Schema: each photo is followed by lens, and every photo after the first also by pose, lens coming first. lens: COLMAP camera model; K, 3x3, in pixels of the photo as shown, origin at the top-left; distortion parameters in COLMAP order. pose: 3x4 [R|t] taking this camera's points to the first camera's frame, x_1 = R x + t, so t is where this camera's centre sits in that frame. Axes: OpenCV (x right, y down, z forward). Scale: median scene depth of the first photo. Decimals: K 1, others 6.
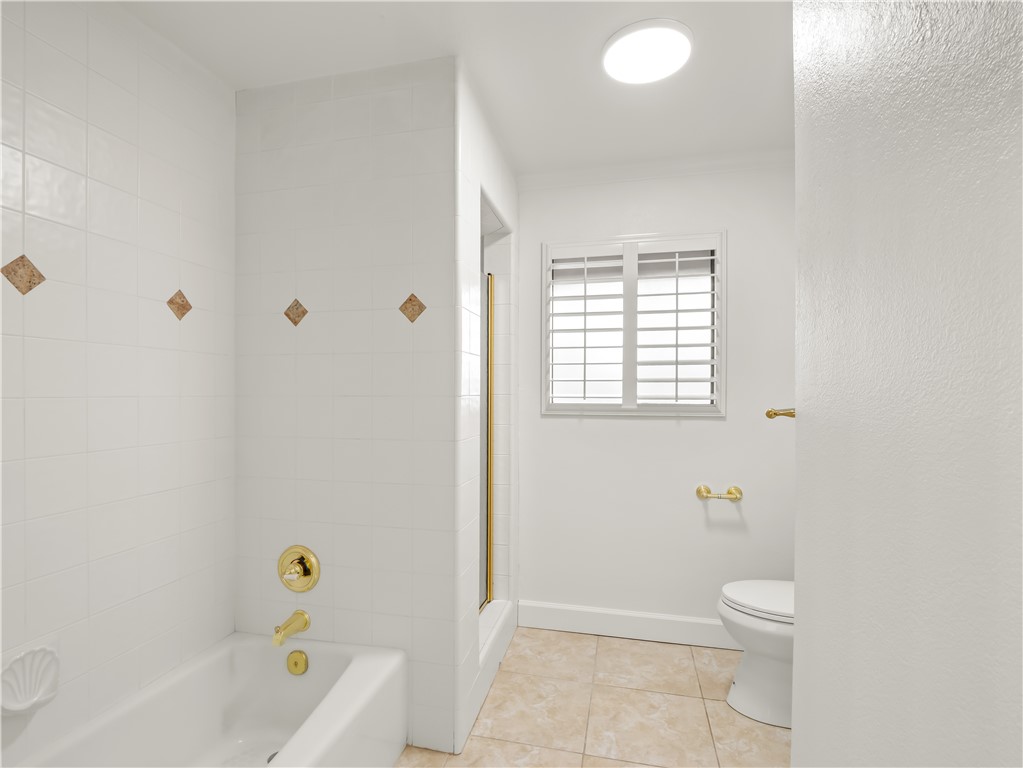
lens RADIAL K [[498.7, 0, 509.7], [0, 498.7, 388.1], [0, 0, 1]] dist [-0.020577, 0.000767]
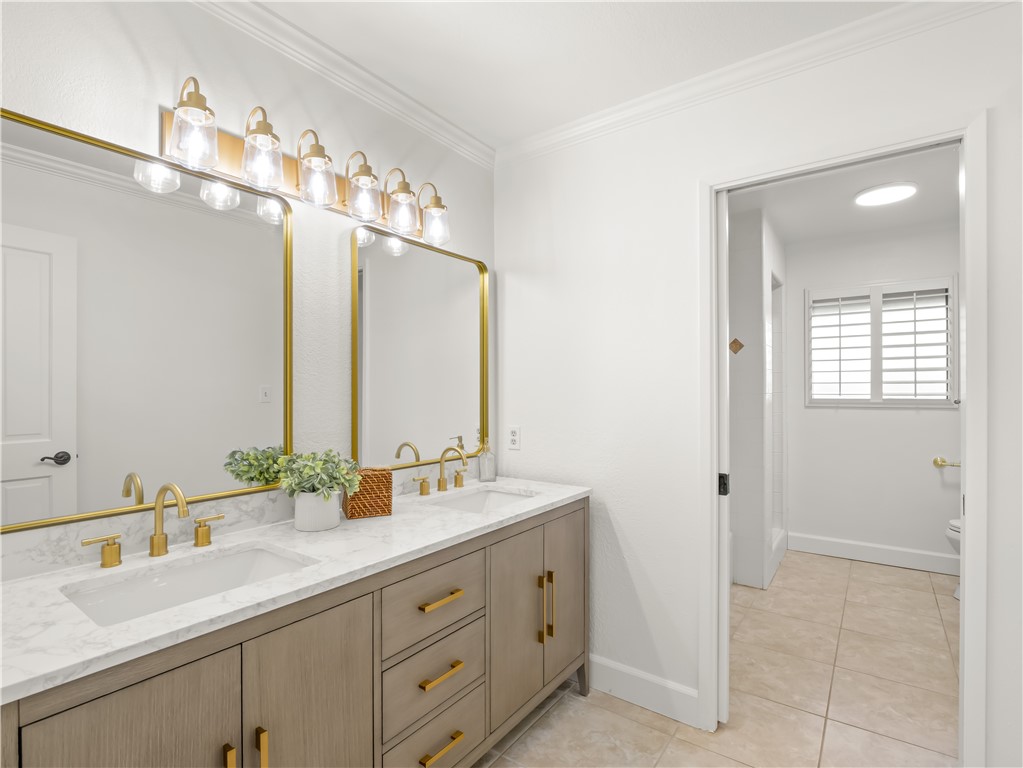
lens RADIAL K [[498.7, 0, 512.5], [0, 498.7, 387.2], [0, 0, 1]] dist [-0.020577, 0.000767]
pose [[0.919217, -0.007257, -0.393684, -0.165104], [0.008600, 0.999962, 0.001647, -0.013116], [0.393657, -0.004900, 0.919244, -0.725076]]
